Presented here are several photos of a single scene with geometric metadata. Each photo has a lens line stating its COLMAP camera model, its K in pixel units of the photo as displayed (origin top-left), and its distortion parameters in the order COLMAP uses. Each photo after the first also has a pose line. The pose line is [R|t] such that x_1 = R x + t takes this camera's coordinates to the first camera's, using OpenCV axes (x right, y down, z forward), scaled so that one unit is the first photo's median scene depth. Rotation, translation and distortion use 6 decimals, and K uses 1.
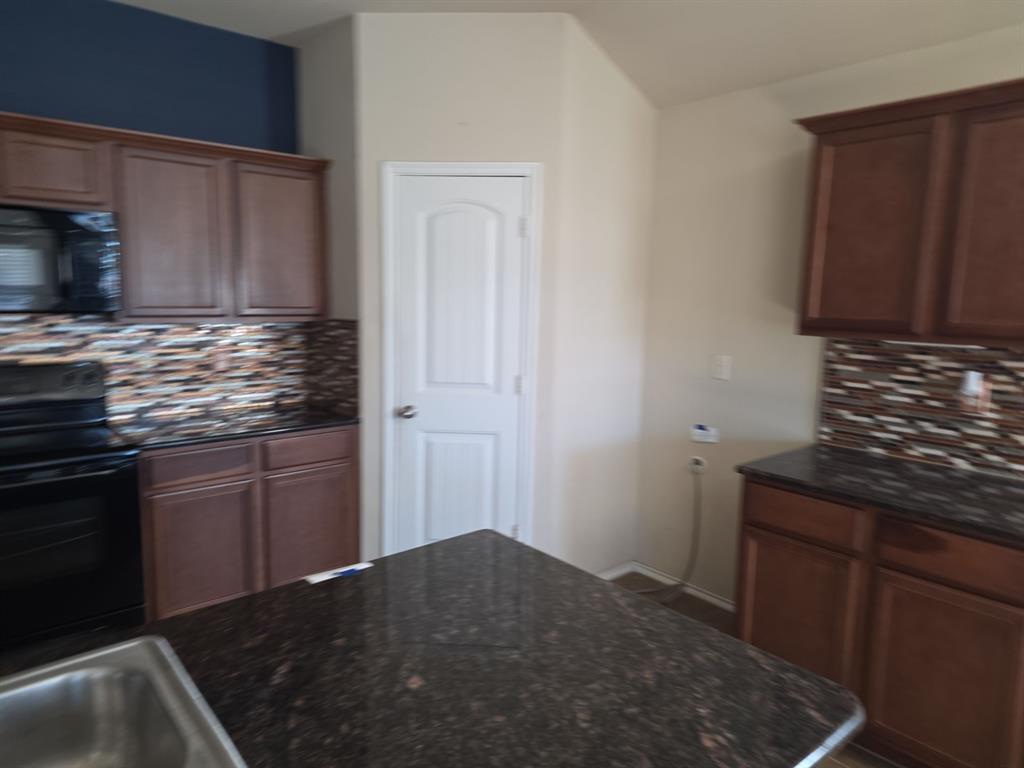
lens RADIAL K [[671.0, 0, 520.9], [0, 671.0, 381.0], [0, 0, 1]] dist [0.078310, -0.065801]
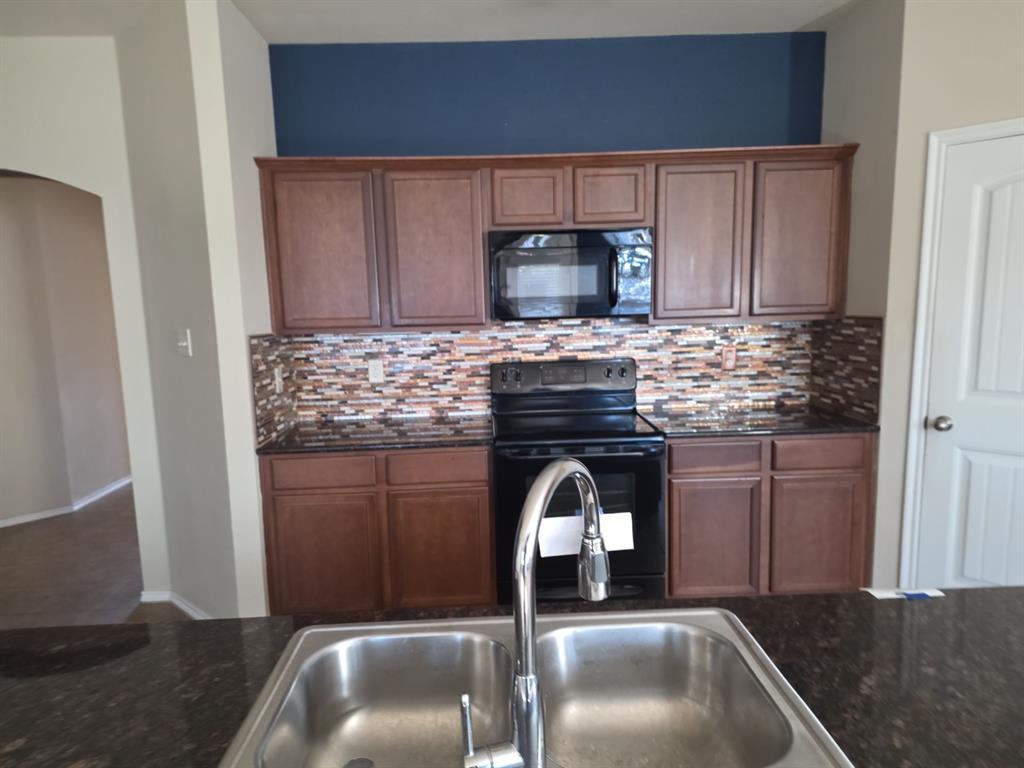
lens RADIAL K [[671.0, 0, 509.2], [0, 671.0, 396.1], [0, 0, 1]] dist [0.078310, -0.065801]
pose [[0.777802, 0.054921, -0.626105, -0.060199], [-0.041992, 0.998490, 0.035420, 0.004361], [0.627105, -0.001258, 0.778934, -0.022922]]
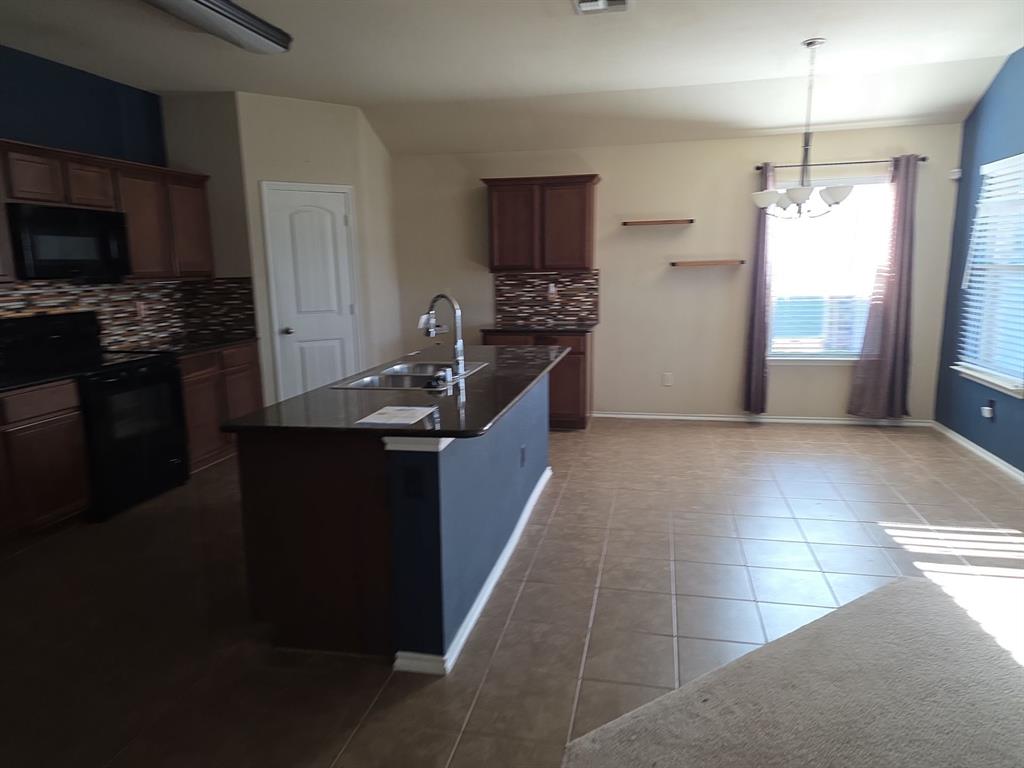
lens RADIAL K [[664.7, 0, 528.8], [0, 664.7, 392.8], [0, 0, 1]] dist [0.082680, -0.075205]
pose [[0.785863, -0.147919, 0.600450, -0.830254], [0.113145, 0.988974, 0.095548, 0.121928], [-0.607962, -0.007150, 0.793934, -0.806788]]
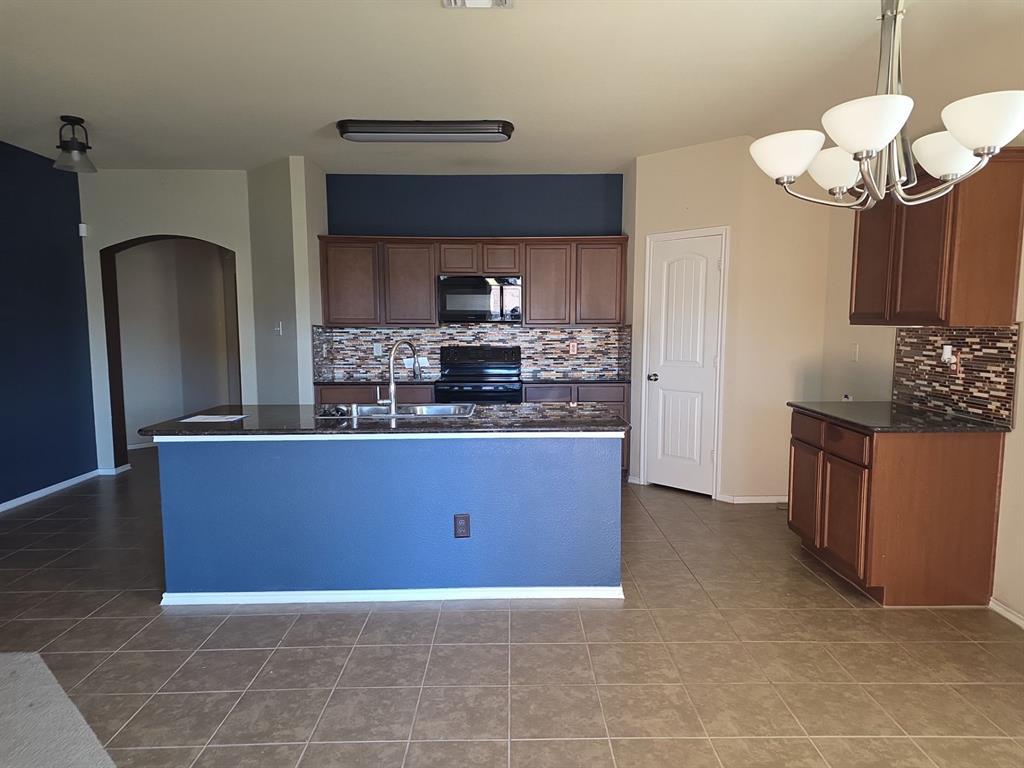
lens RADIAL K [[671.0, 0, 522.1], [0, 671.0, 395.7], [0, 0, 1]] dist [0.078310, -0.065801]
pose [[0.768245, 0.051460, -0.638085, 0.760493], [-0.068360, 0.997659, -0.001845, 0.134948], [0.636496, 0.045037, 0.769964, -0.610500]]
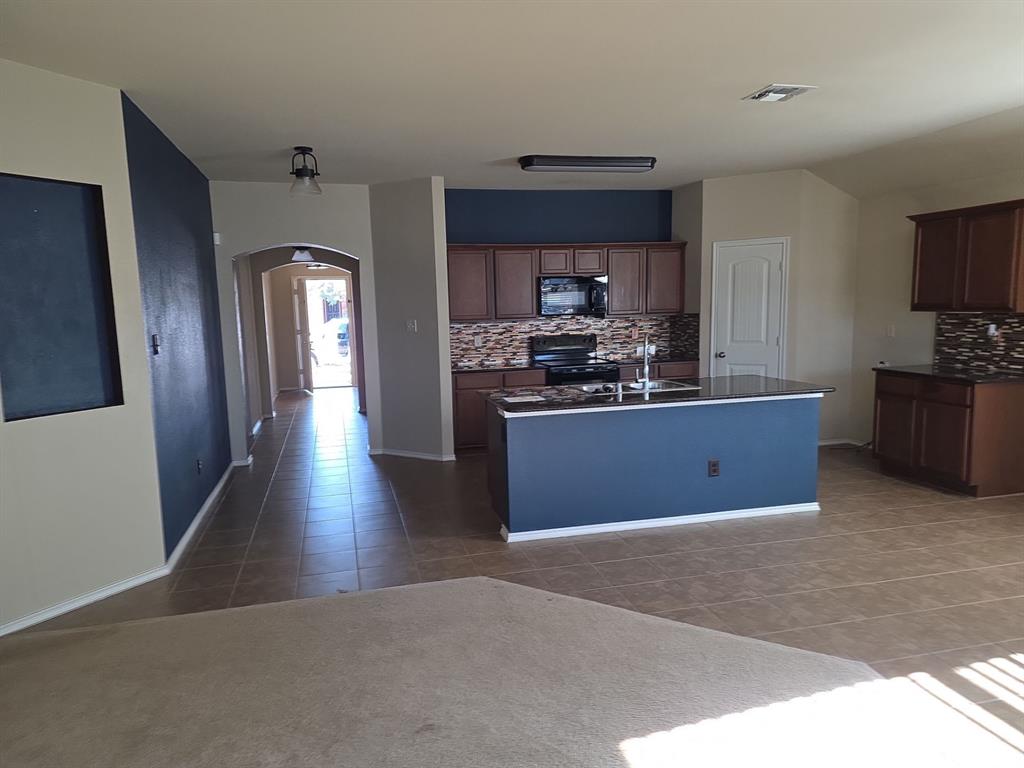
lens RADIAL K [[671.0, 0, 495.5], [0, 671.0, 392.0], [0, 0, 1]] dist [0.078310, -0.065801]
pose [[0.890301, 0.020604, -0.454906, 0.202975], [-0.019300, 0.999786, 0.007510, 0.185221], [0.454963, 0.002094, 0.890508, -1.450046]]
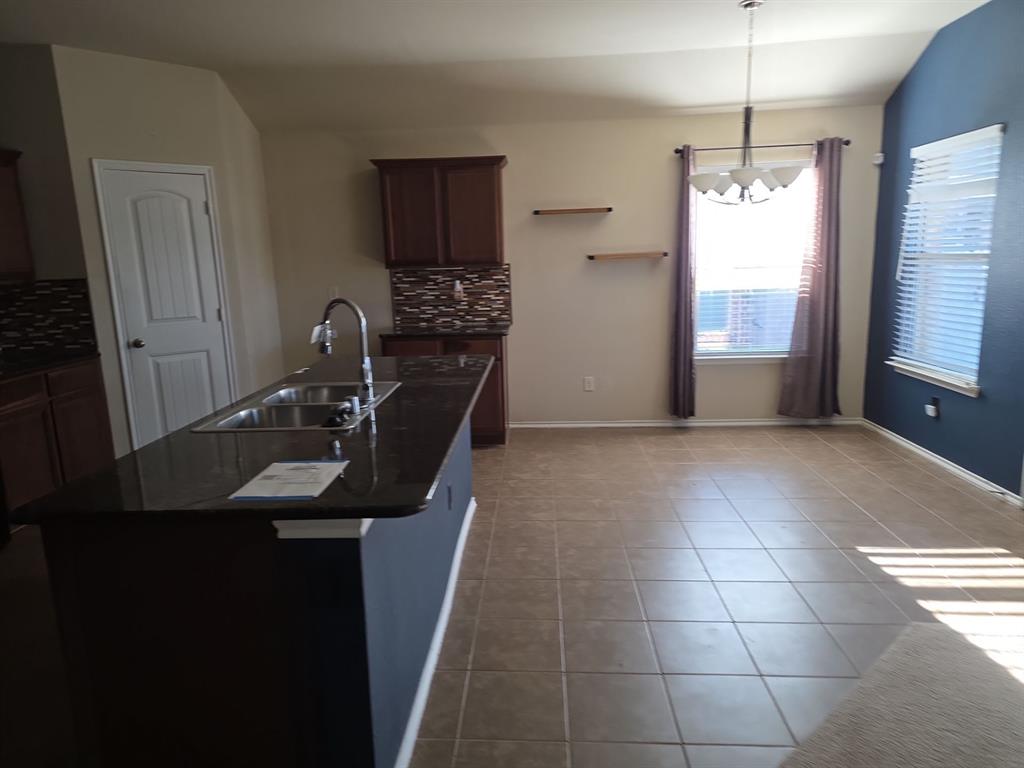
lens RADIAL K [[664.7, 0, 506.3], [0, 664.7, 388.7], [0, 0, 1]] dist [0.082680, -0.075205]
pose [[0.689841, -0.177599, 0.701839, -0.722815], [0.136530, 0.983962, 0.114793, 0.092114], [-0.710971, 0.016633, 0.703025, -0.574282]]
